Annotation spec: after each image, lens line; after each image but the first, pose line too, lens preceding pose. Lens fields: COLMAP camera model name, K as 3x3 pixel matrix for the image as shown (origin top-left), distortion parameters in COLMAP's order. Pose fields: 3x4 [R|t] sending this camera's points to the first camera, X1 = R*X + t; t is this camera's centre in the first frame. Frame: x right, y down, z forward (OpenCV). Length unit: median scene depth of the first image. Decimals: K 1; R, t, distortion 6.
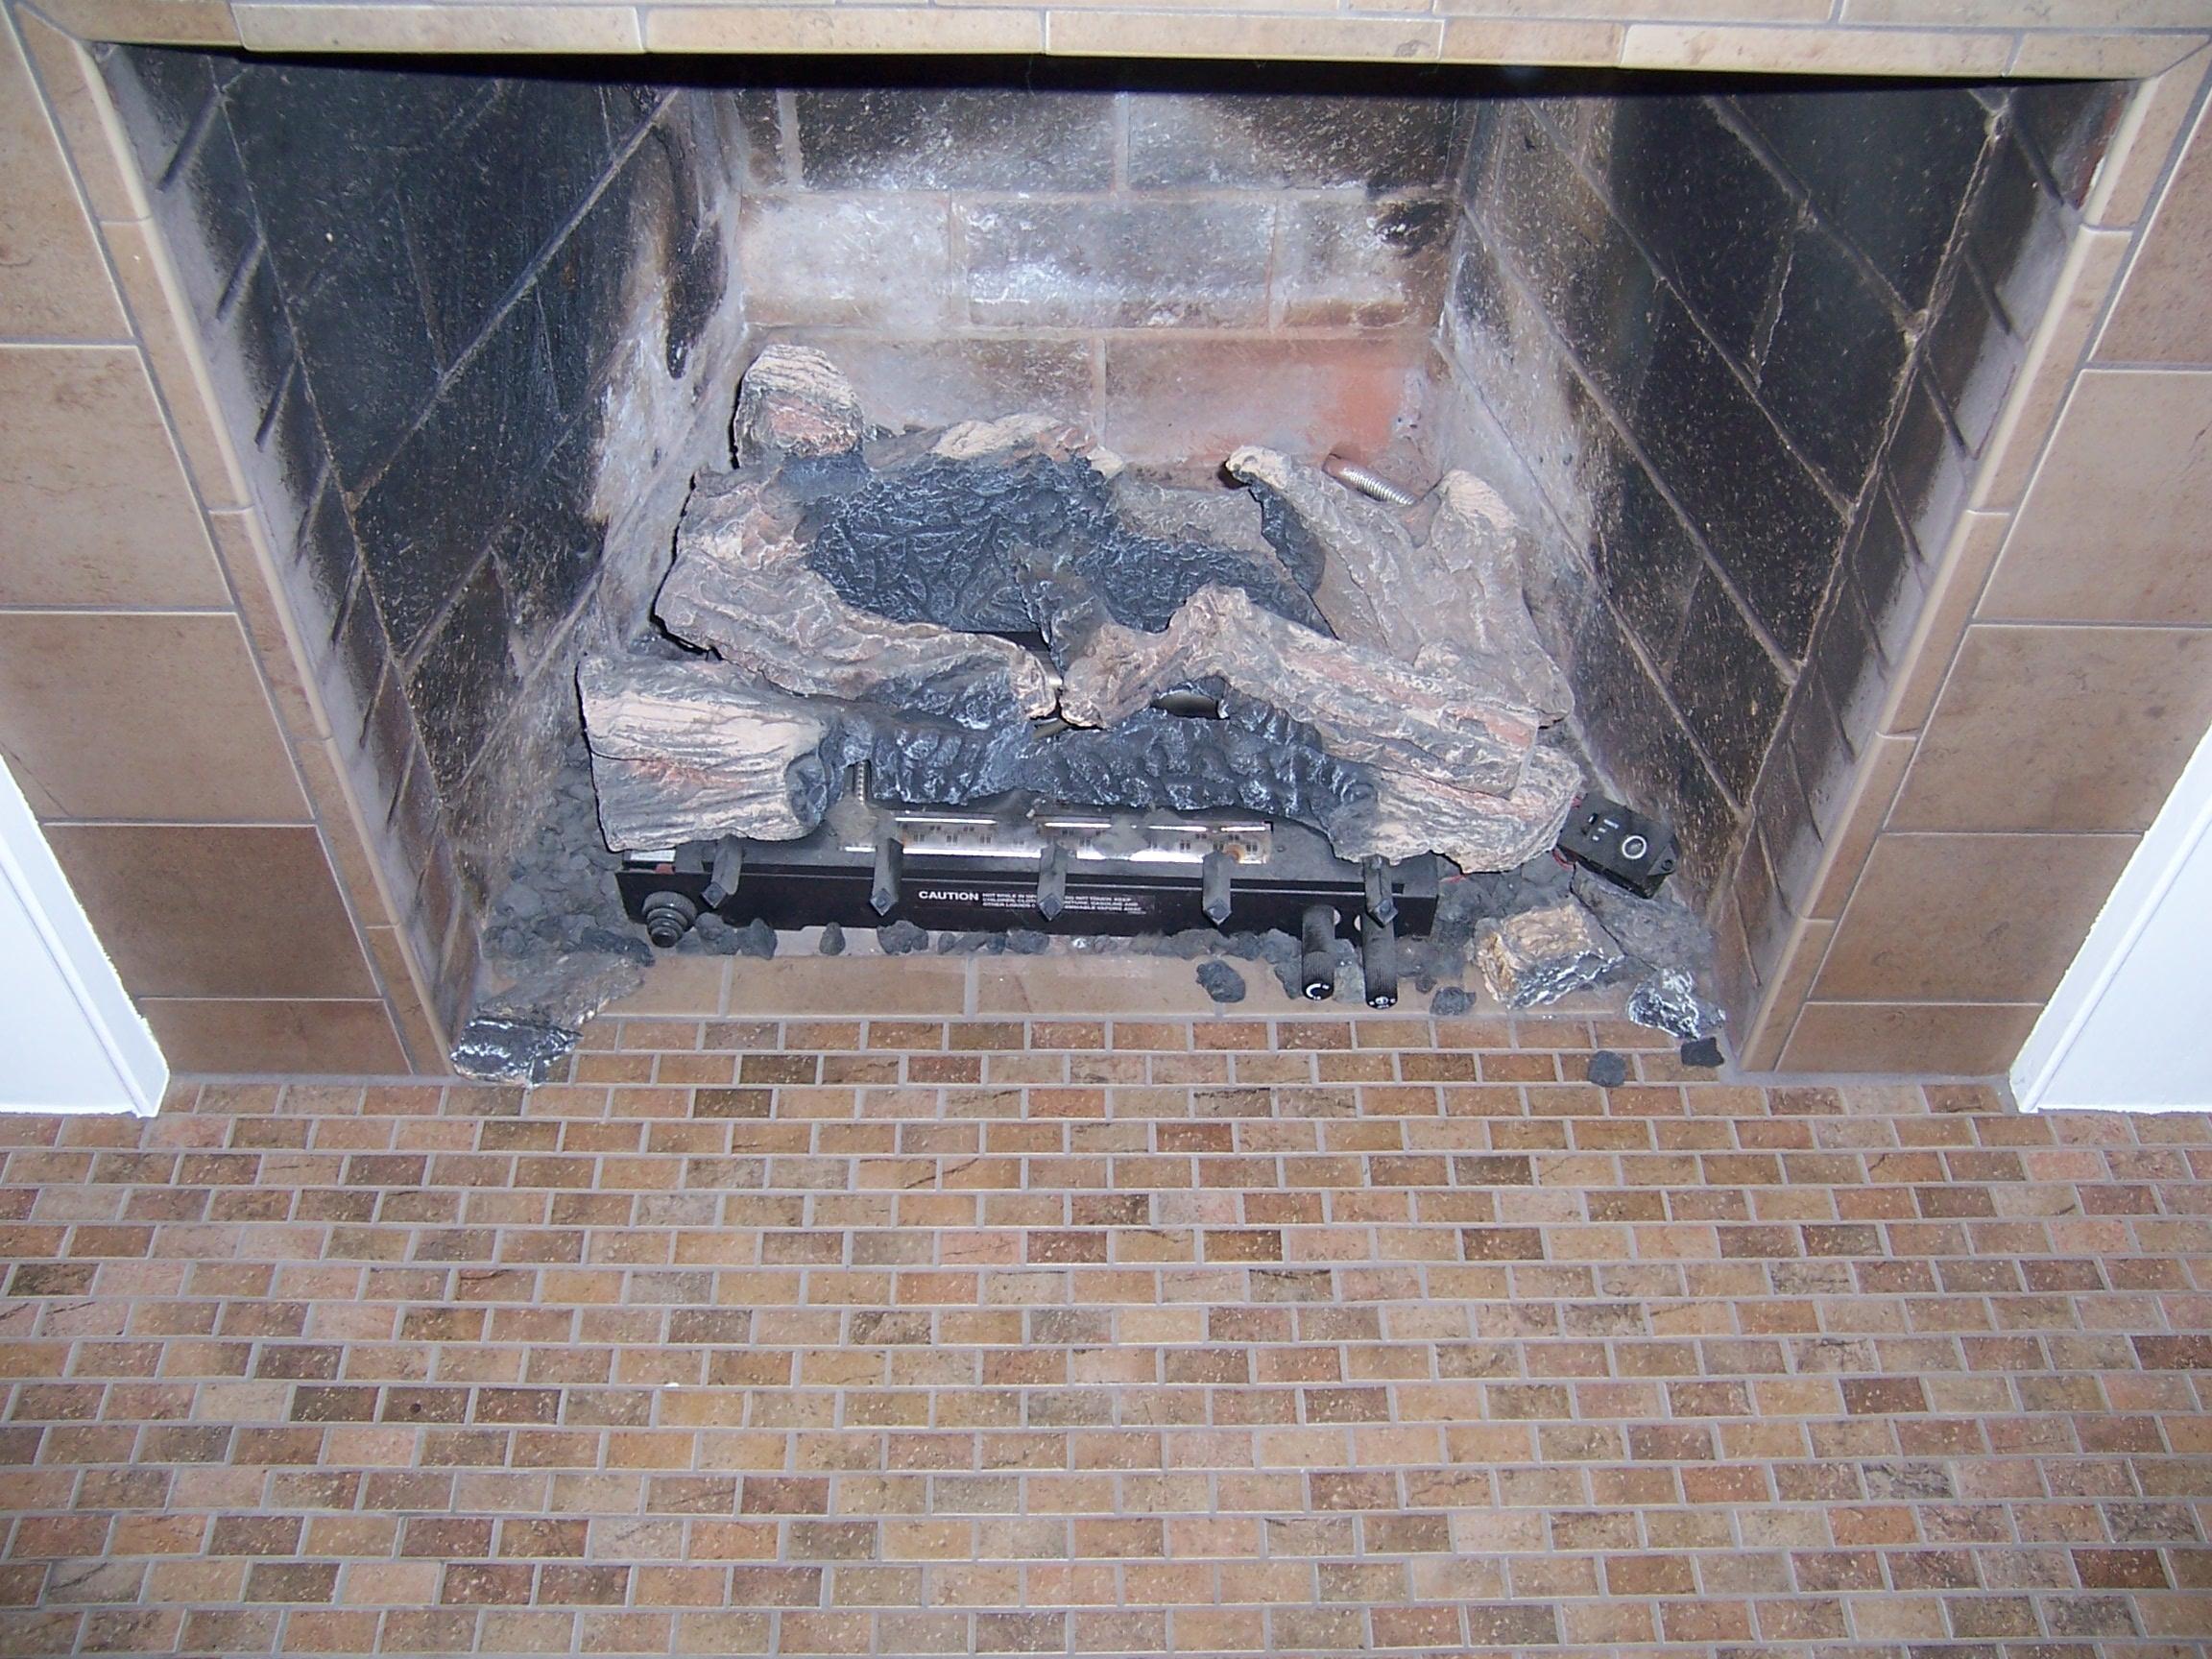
lens RADIAL K [[2186.7, 0, 1106.0], [0, 2186.7, 829.5], [0, 0, 1]] dist [-0.140796, 0.209856]
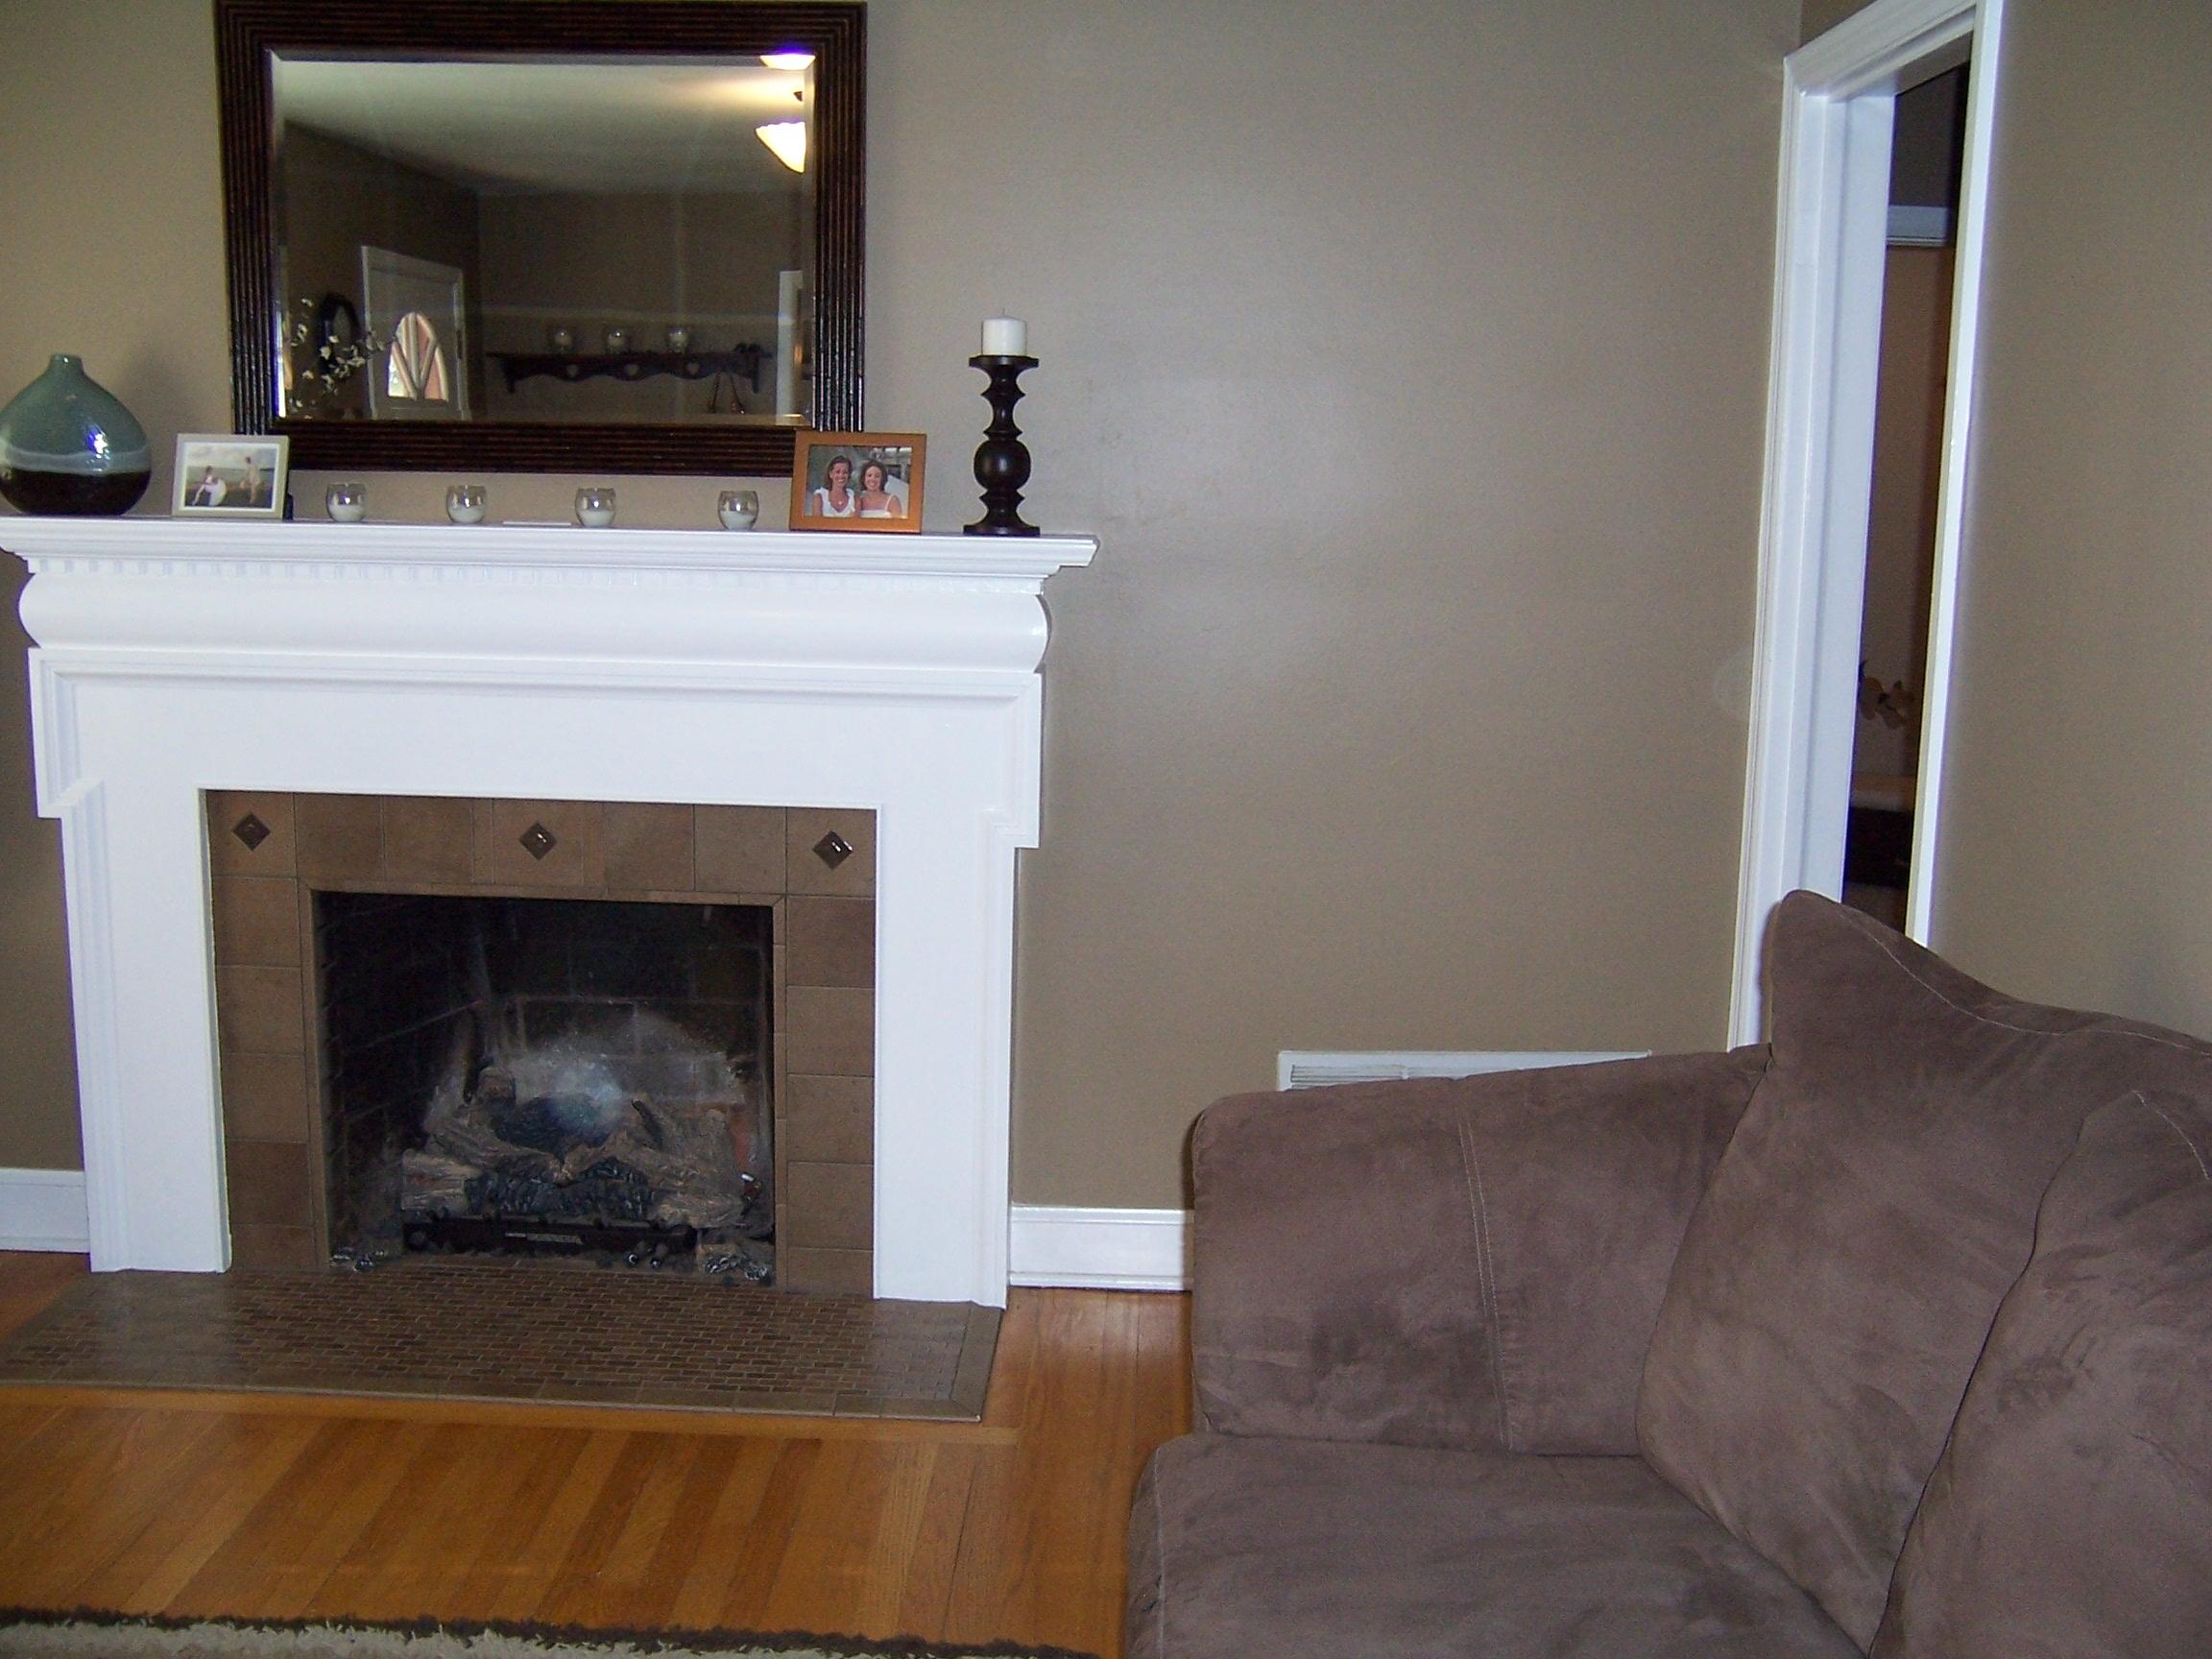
lens RADIAL K [[2186.7, 0, 1106.0], [0, 2186.7, 829.5], [0, 0, 1]] dist [-0.140796, 0.209856]
pose [[0.999211, 0.006198, -0.039220, 0.799224], [-0.029489, 0.777301, -0.628438, 1.357335], [0.026591, 0.629099, 0.776871, -1.487476]]
